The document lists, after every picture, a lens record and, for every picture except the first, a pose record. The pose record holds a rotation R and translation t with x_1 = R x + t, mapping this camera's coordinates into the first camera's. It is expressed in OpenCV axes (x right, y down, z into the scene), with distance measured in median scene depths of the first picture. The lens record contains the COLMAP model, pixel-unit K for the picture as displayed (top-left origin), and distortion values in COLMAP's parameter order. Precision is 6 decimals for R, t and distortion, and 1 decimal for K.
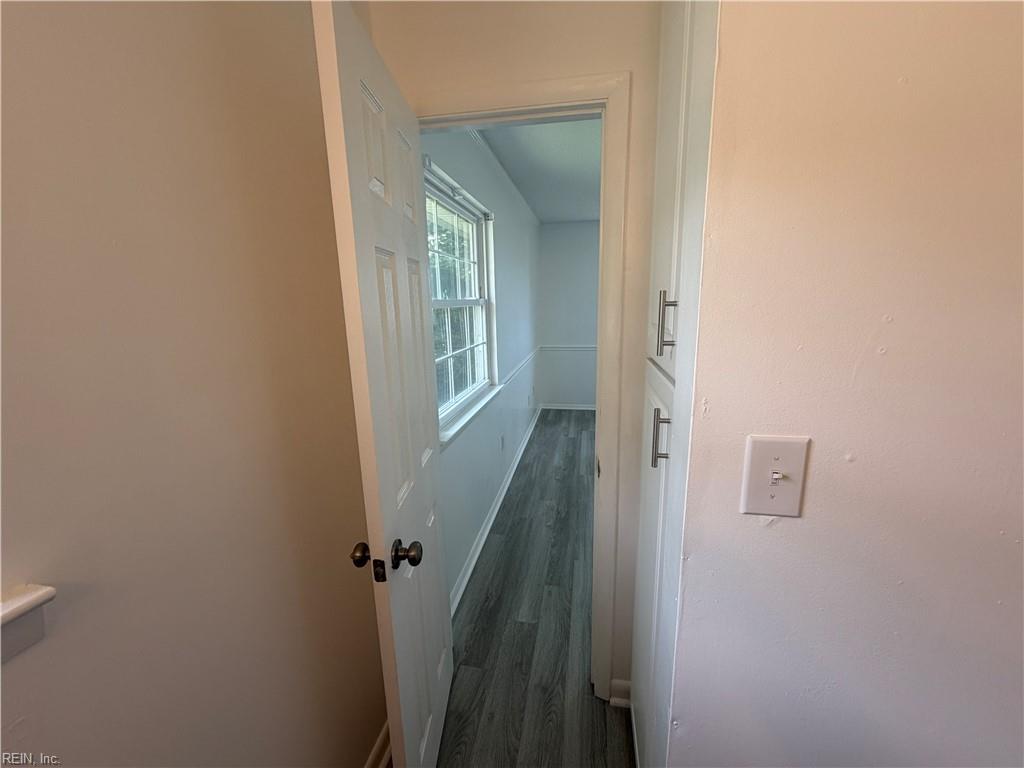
lens RADIAL K [[408.0, 0, 514.5], [0, 408.0, 380.9], [0, 0, 1]] dist [-0.009283, -0.000107]
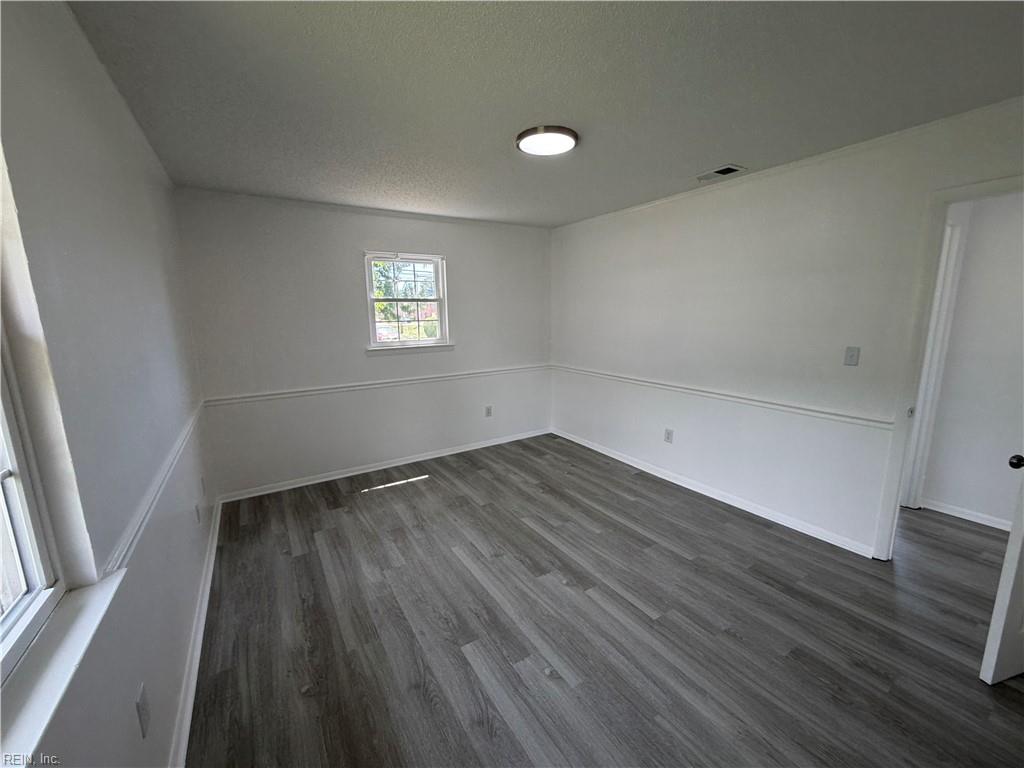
lens RADIAL K [[408.0, 0, 516.4], [0, 408.0, 383.9], [0, 0, 1]] dist [-0.009283, -0.000107]
pose [[0.733412, -0.111585, 0.670564, 0.005781], [0.135222, 0.990670, 0.016956, -0.075289], [-0.666200, 0.078240, 0.741658, 0.354033]]
